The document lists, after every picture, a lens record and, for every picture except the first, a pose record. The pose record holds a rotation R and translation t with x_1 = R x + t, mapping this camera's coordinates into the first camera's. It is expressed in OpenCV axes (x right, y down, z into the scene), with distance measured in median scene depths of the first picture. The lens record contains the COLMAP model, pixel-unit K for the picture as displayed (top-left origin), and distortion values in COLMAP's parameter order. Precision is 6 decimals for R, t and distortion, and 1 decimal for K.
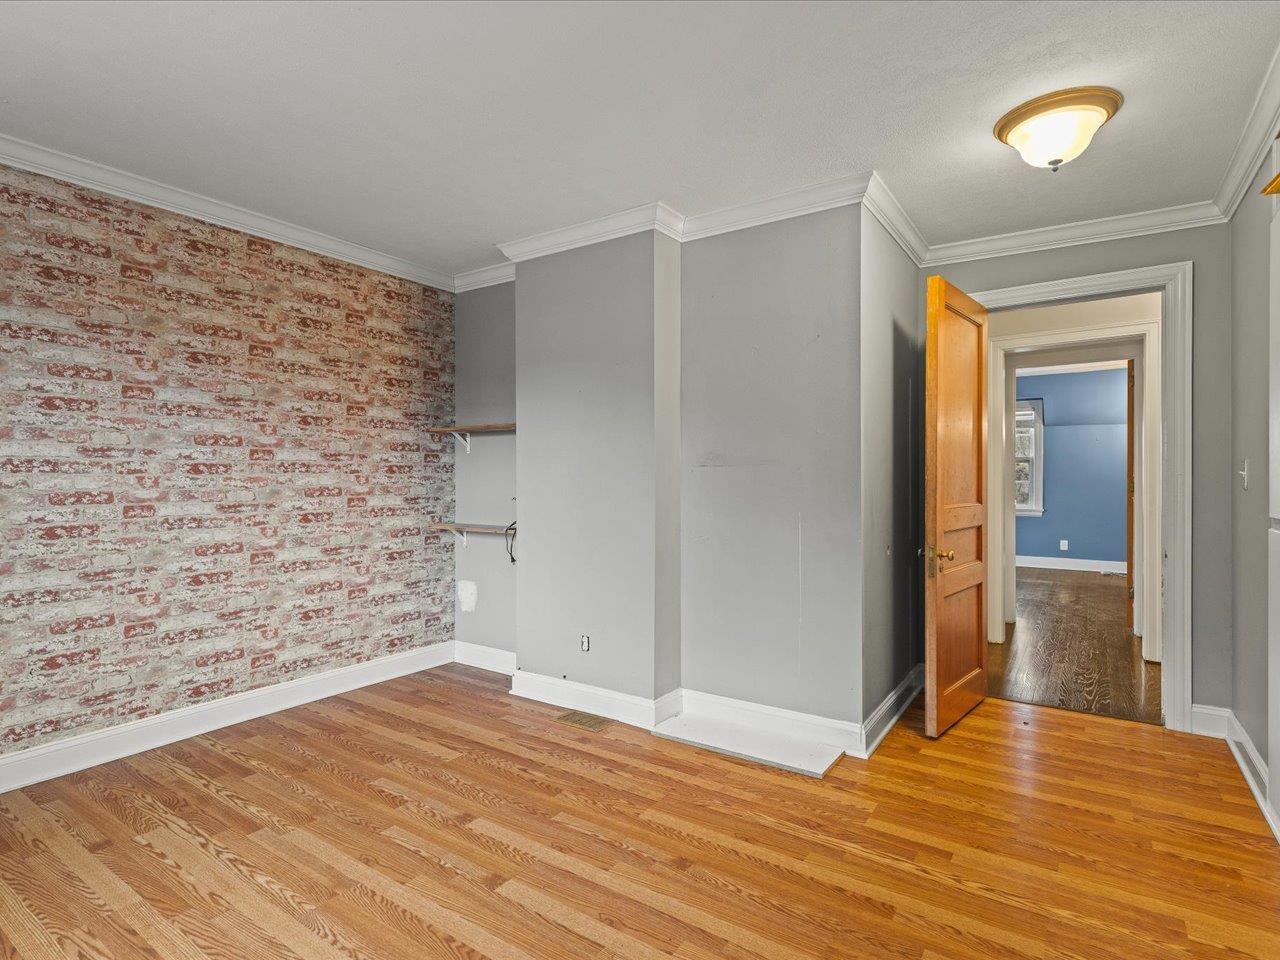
lens RADIAL K [[655.3, 0, 629.3], [0, 655.3, 481.8], [0, 0, 1]] dist [0.002421, 0.002039]
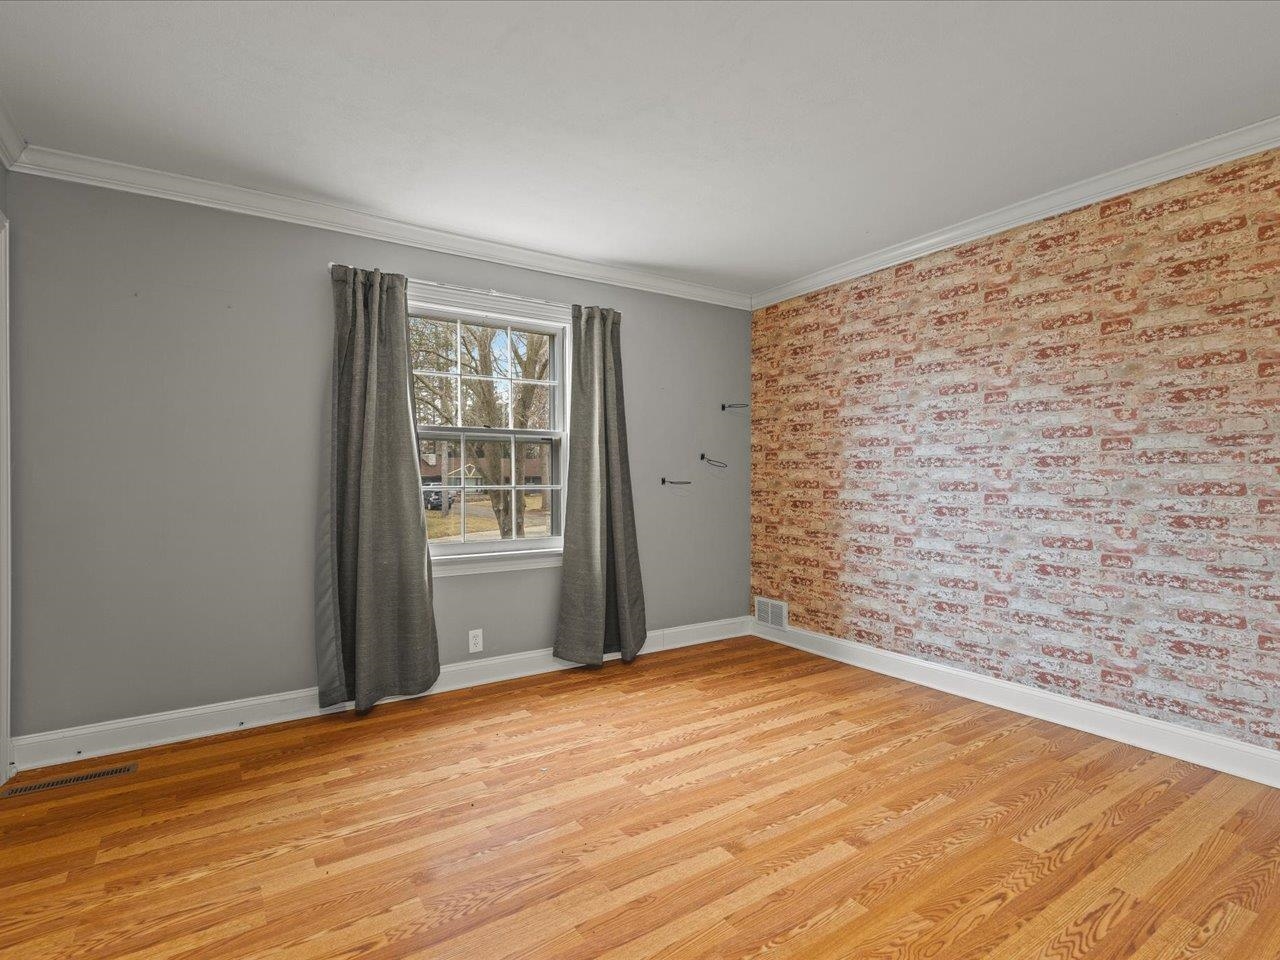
lens RADIAL K [[655.3, 0, 628.6], [0, 655.3, 474.9], [0, 0, 1]] dist [0.002421, 0.002039]
pose [[-0.367447, 0.010886, -0.929981, 0.575175], [0.001618, 0.999937, 0.011066, -0.012303], [0.930043, 0.002561, -0.367441, 0.824236]]
